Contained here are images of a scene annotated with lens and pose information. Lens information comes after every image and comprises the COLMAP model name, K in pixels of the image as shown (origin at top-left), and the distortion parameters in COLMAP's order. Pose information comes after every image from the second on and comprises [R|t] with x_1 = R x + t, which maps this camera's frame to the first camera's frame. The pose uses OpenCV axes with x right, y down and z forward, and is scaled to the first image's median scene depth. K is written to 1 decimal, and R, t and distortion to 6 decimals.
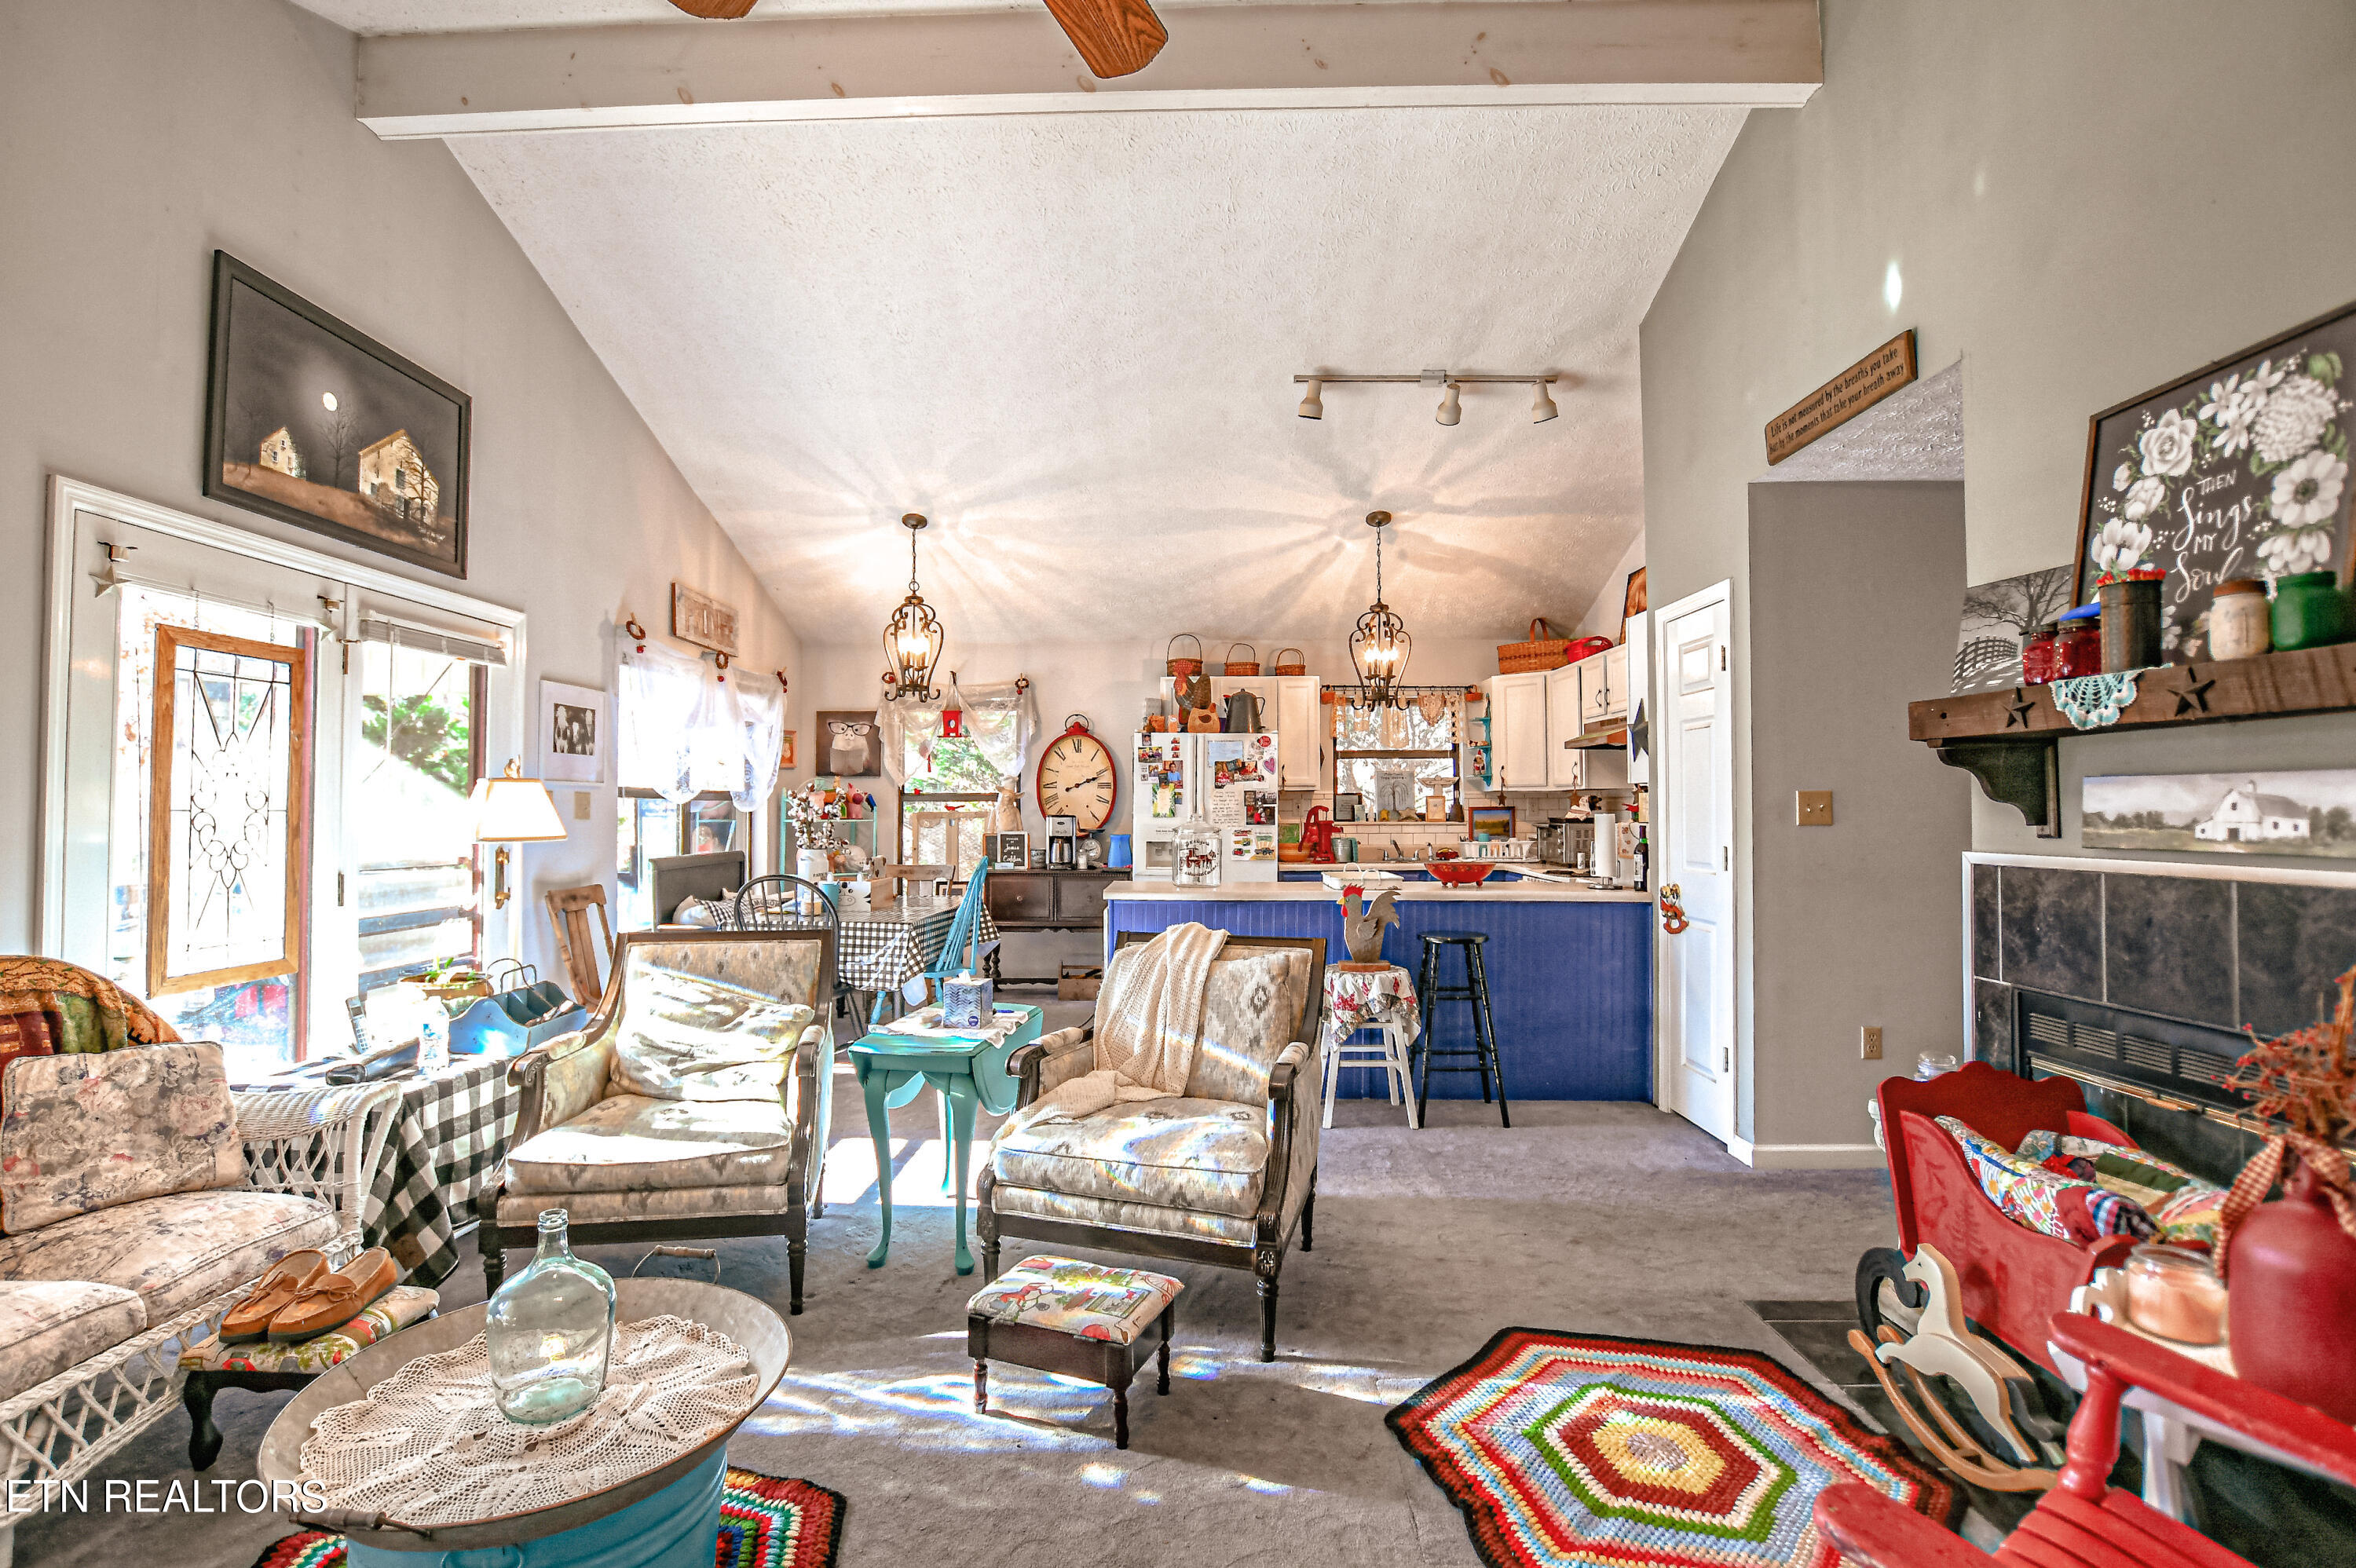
lens RADIAL K [[1054.2, 0, 1167.0], [0, 1054.2, 787.6], [0, 0, 1]] dist [-0.034027, 0.004367]
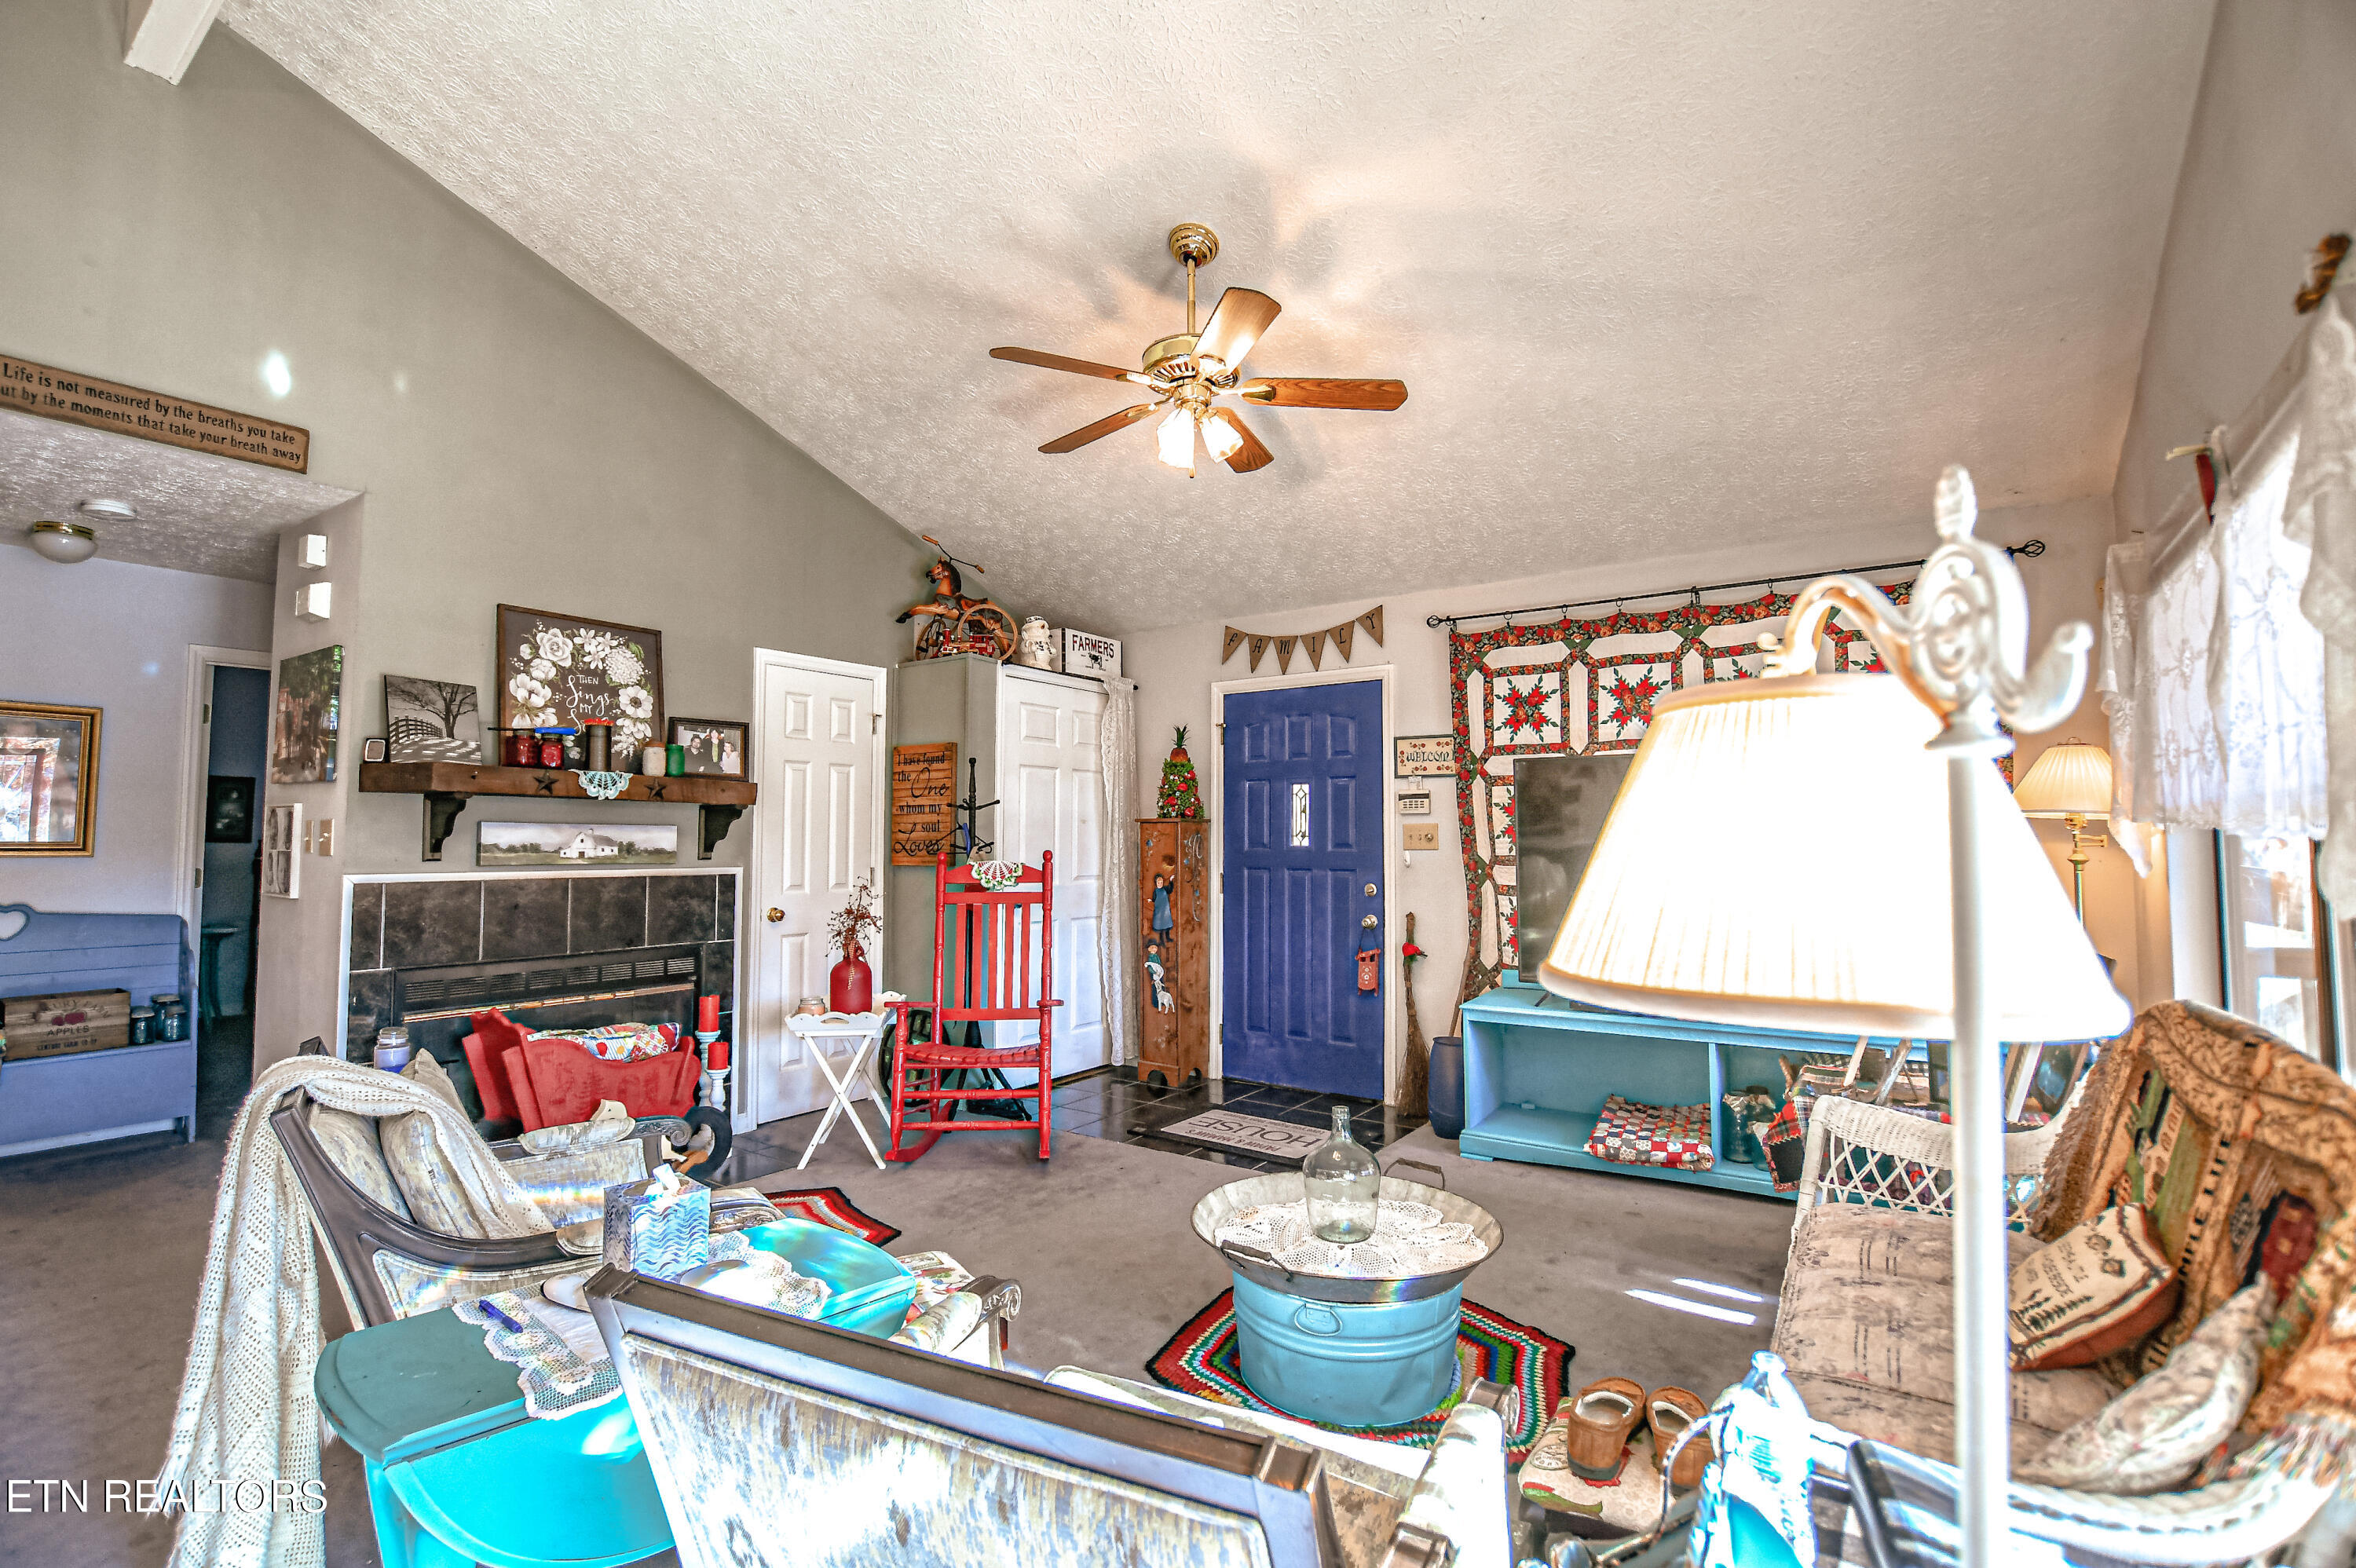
lens RADIAL K [[1054.2, 0, 1180.7], [0, 1054.2, 786.6], [0, 0, 1]] dist [-0.034027, 0.004367]
pose [[-0.822664, 0.031260, 0.567668, -0.965463], [-0.011483, 0.997370, -0.071565, 0.039736], [-0.568412, -0.065392, -0.820141, 1.770910]]
